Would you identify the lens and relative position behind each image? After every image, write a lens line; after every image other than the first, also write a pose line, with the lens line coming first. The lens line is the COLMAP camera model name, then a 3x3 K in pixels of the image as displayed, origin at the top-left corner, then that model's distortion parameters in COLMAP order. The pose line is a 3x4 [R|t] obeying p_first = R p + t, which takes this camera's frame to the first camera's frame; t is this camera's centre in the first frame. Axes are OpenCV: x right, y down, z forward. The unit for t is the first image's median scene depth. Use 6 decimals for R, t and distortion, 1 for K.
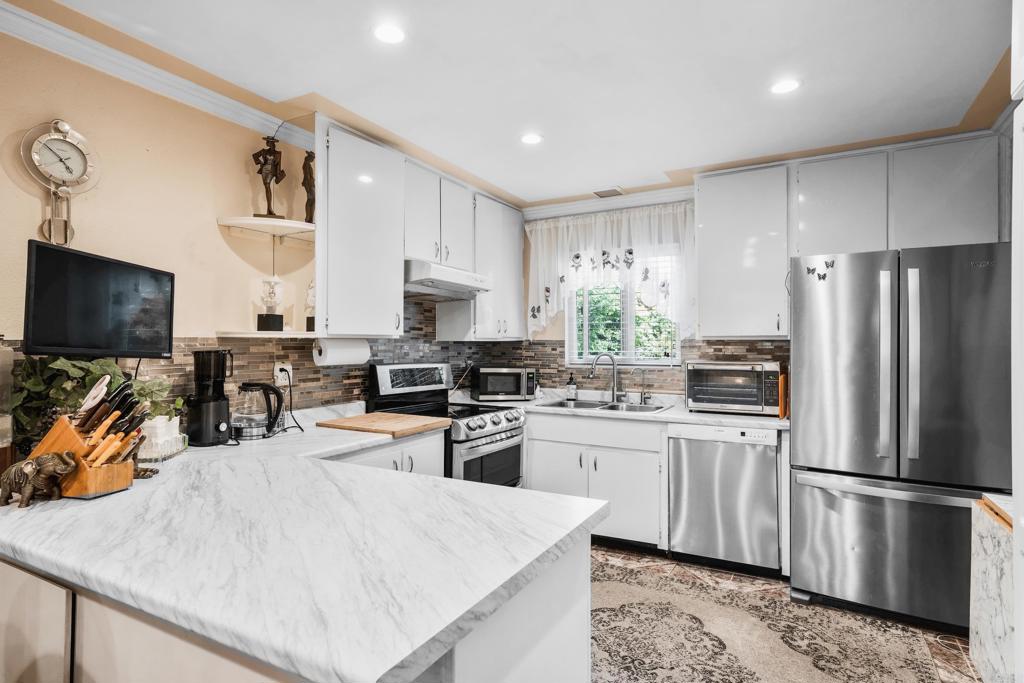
lens RADIAL K [[548.4, 0, 504.8], [0, 548.4, 326.1], [0, 0, 1]] dist [-0.006611, 0.000750]
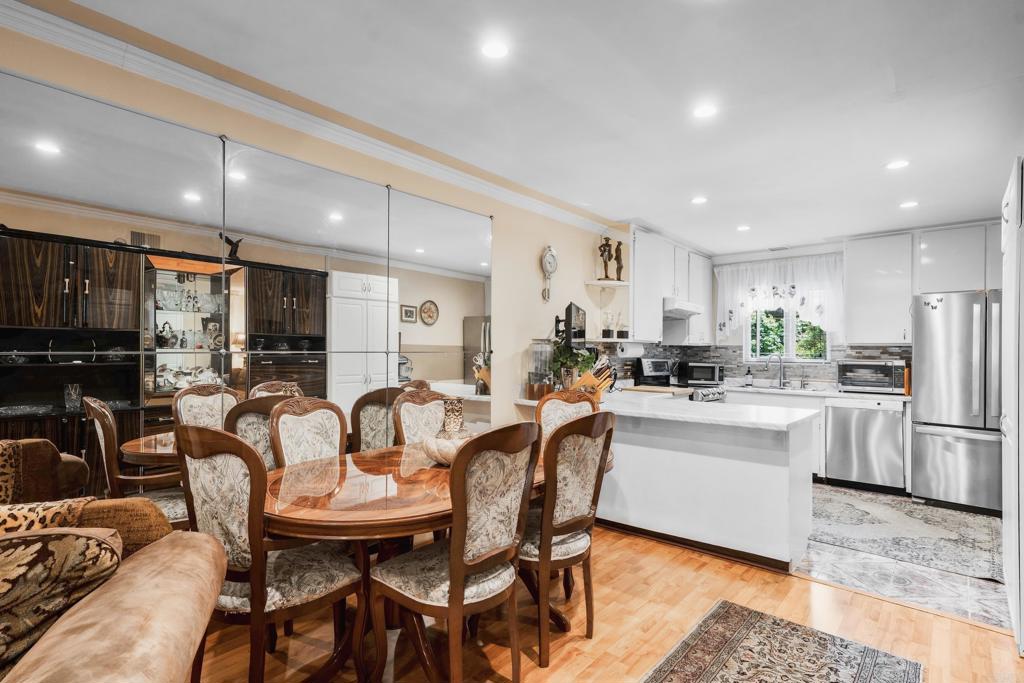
lens RADIAL K [[510.0, 0, 516.2], [0, 510.0, 339.6], [0, 0, 1]] dist [0.004714, 0.001710]
pose [[0.982136, 0.005245, -0.188097, -0.256272], [-0.003671, 0.999955, 0.008717, -0.000691], [0.188135, -0.007871, 0.982112, -0.523641]]
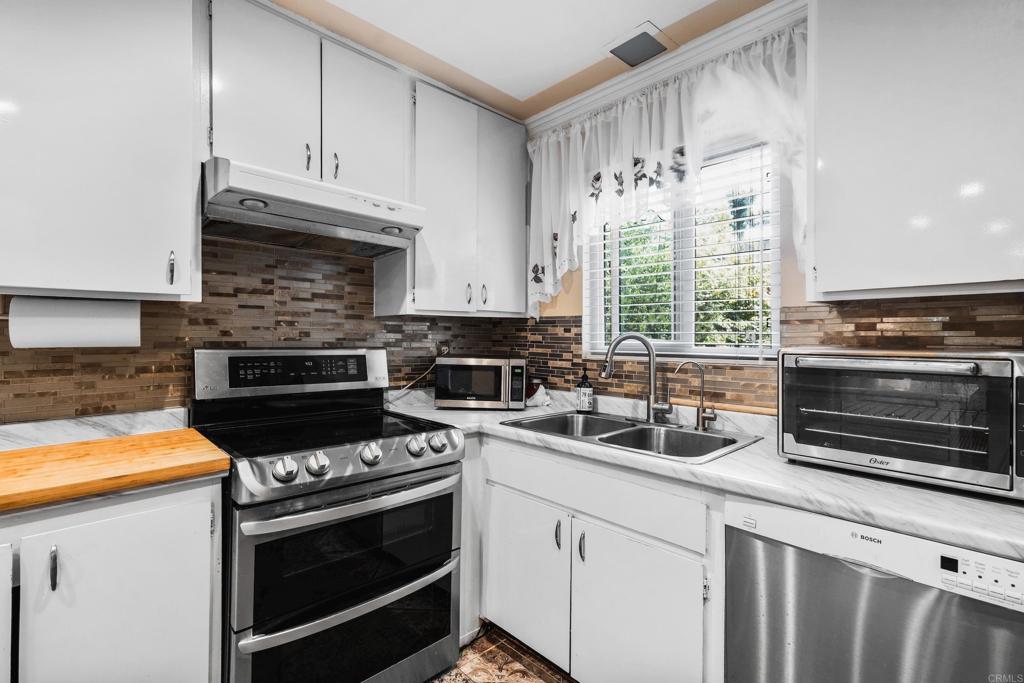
lens RADIAL K [[463.4, 0, 514.6], [0, 463.4, 331.1], [0, 0, 1]] dist [-0.005387, 0.004378]
pose [[0.959355, -0.000413, -0.282202, 0.201688], [0.005051, 0.999864, 0.015706, 0.037704], [0.282157, -0.016493, 0.959227, 0.508814]]
